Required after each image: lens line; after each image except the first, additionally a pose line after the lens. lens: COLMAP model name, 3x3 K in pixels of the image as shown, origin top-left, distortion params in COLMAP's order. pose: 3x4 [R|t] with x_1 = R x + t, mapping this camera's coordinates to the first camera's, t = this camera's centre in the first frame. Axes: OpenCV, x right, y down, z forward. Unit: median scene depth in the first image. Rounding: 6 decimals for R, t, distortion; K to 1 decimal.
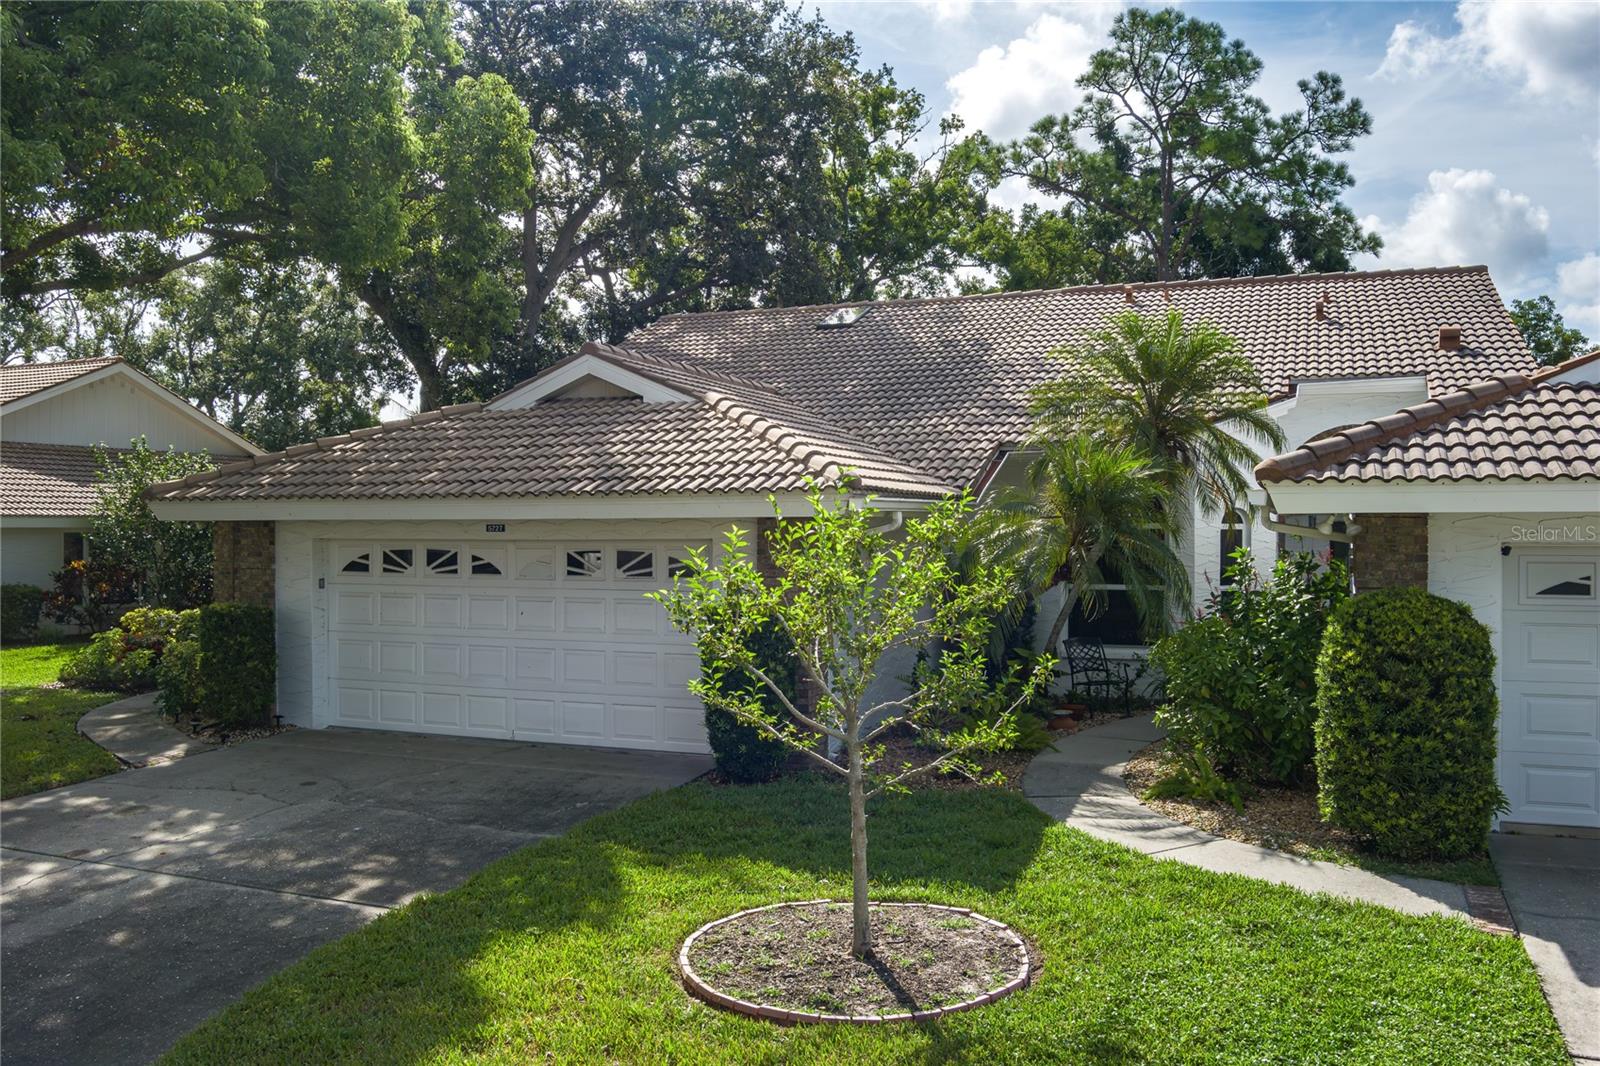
lens RADIAL K [[1306.8, 0, 796.3], [0, 1306.8, 554.7], [0, 0, 1]] dist [-0.062523, 0.007461]
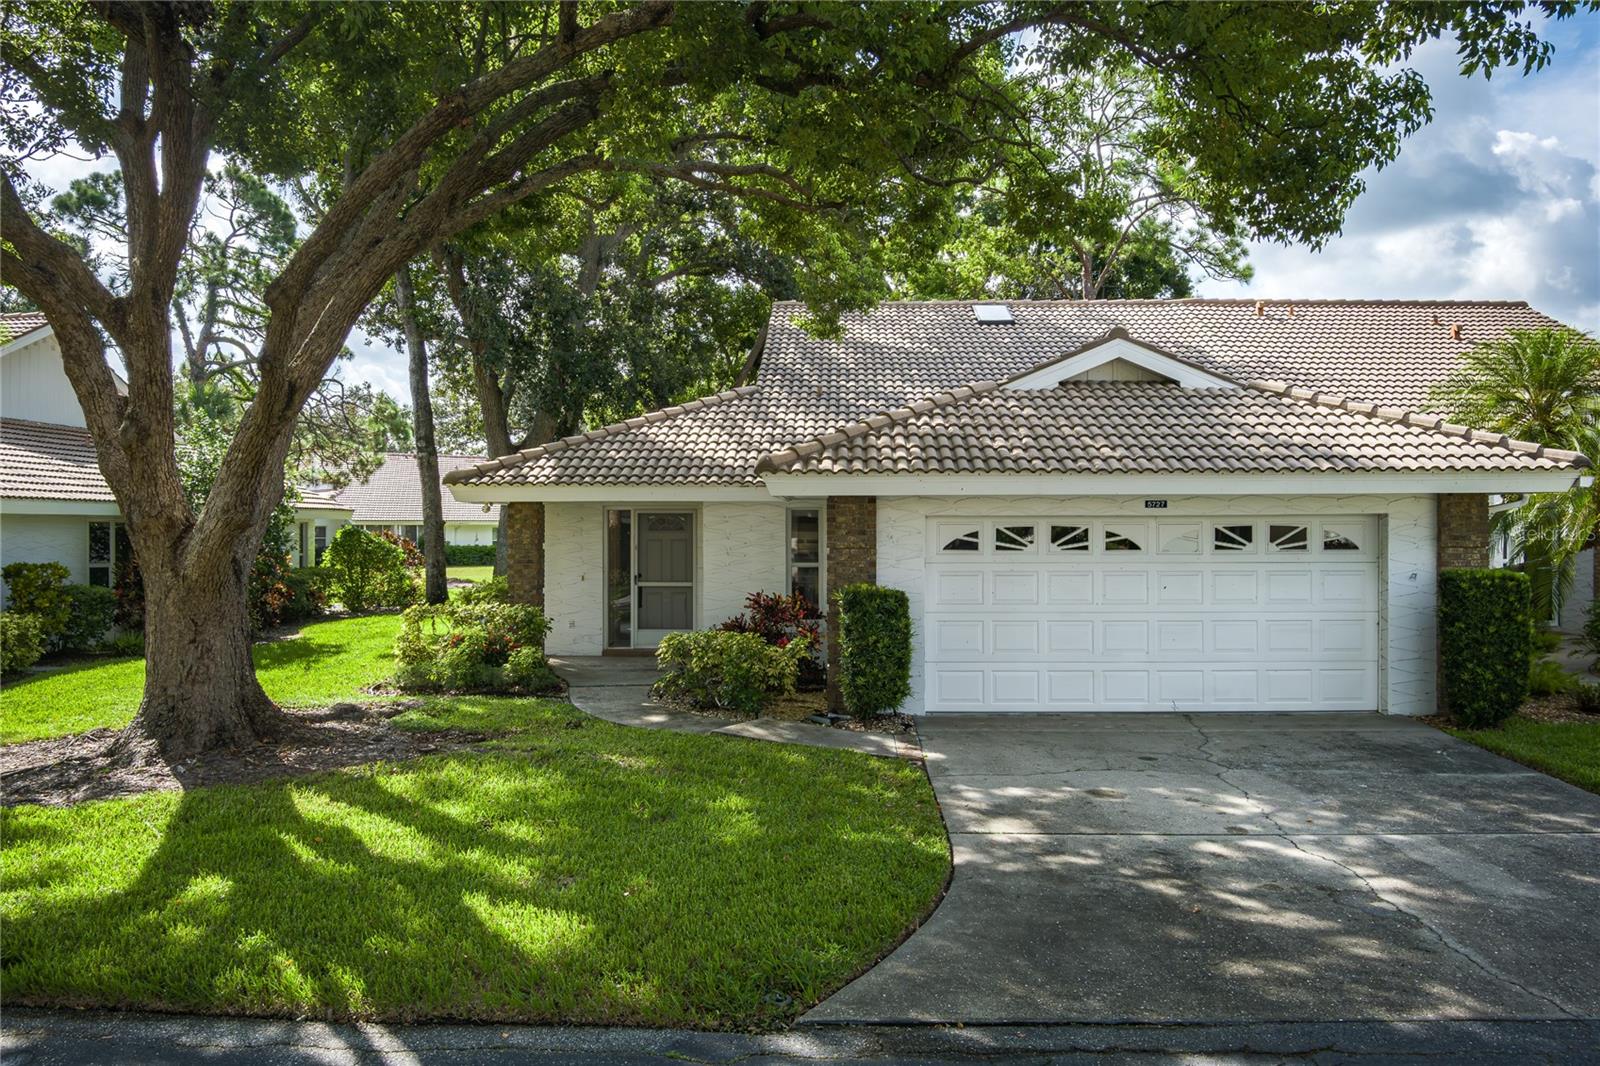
lens RADIAL K [[1306.8, 0, 796.3], [0, 1306.8, 554.7], [0, 0, 1]] dist [-0.062523, 0.007461]
pose [[0.938365, -0.009533, 0.345514, -0.826352], [0.010441, 0.999945, -0.000768, 0.016684], [-0.345488, 0.004328, 0.938413, 0.139271]]
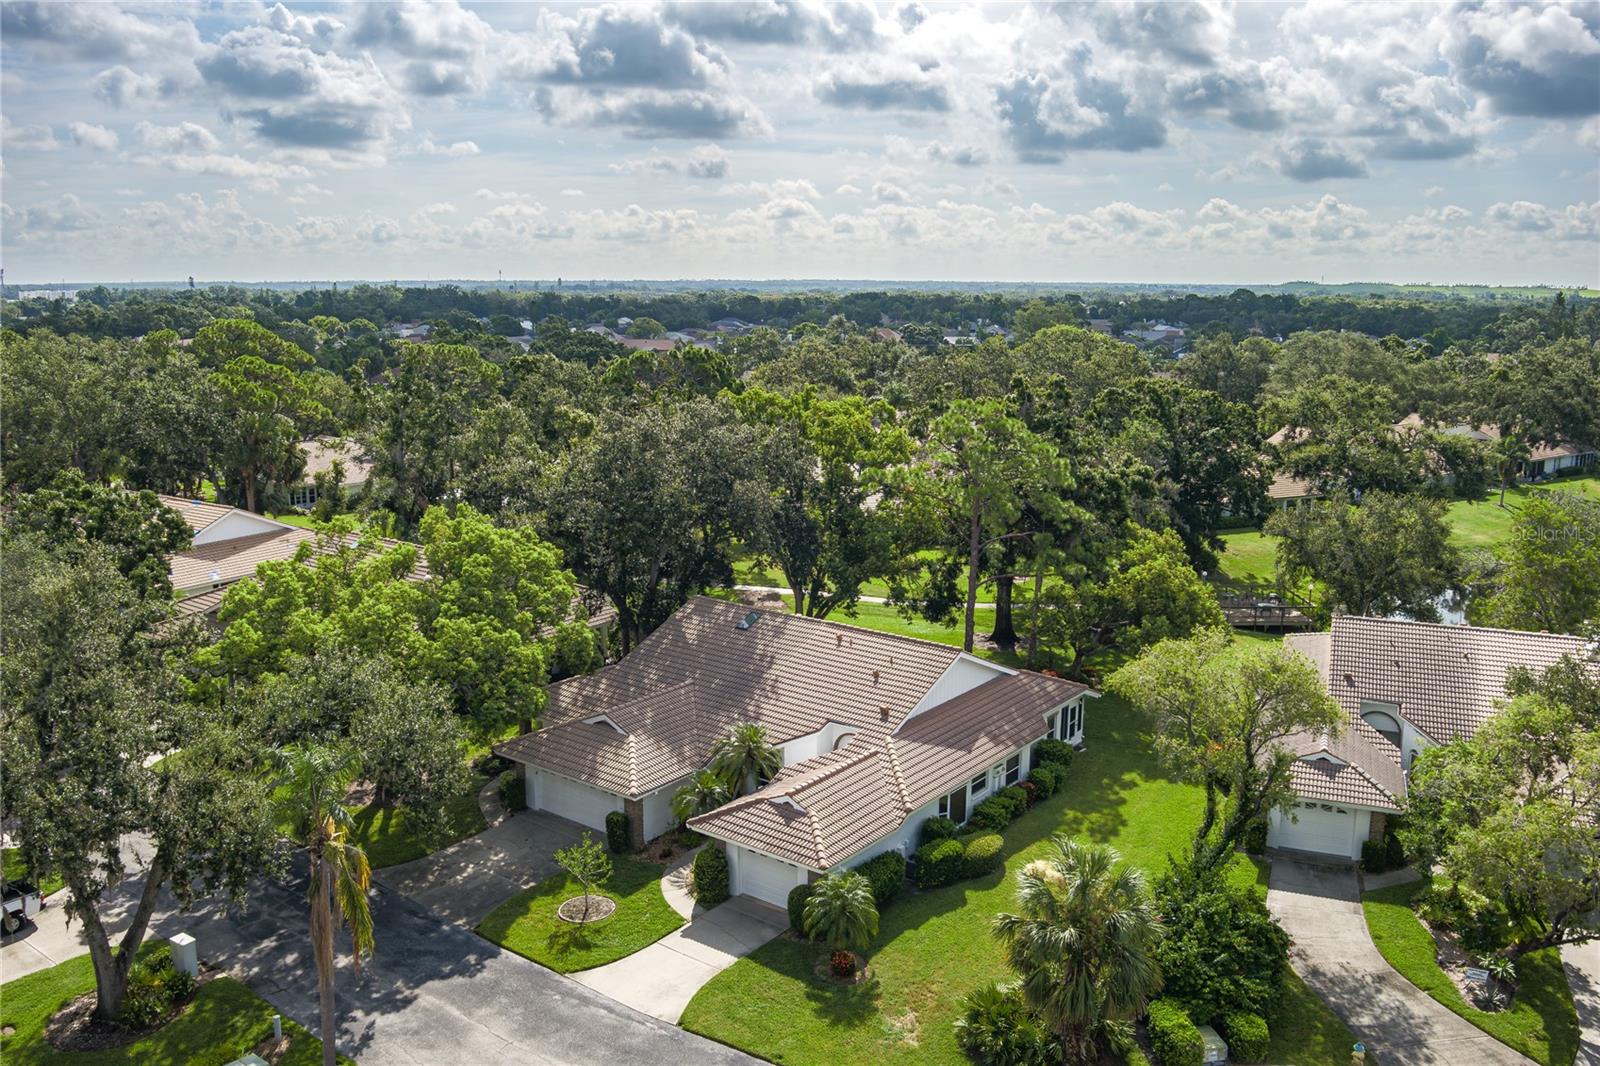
lens RADIAL K [[1306.8, 0, 796.3], [0, 1306.8, 554.7], [0, 0, 1]] dist [-0.062523, 0.007461]
pose [[0.959051, 0.068819, -0.274745, 1.468020], [-0.010636, 0.978099, 0.207870, -1.503927], [0.283033, -0.196436, 0.938779, -2.400431]]
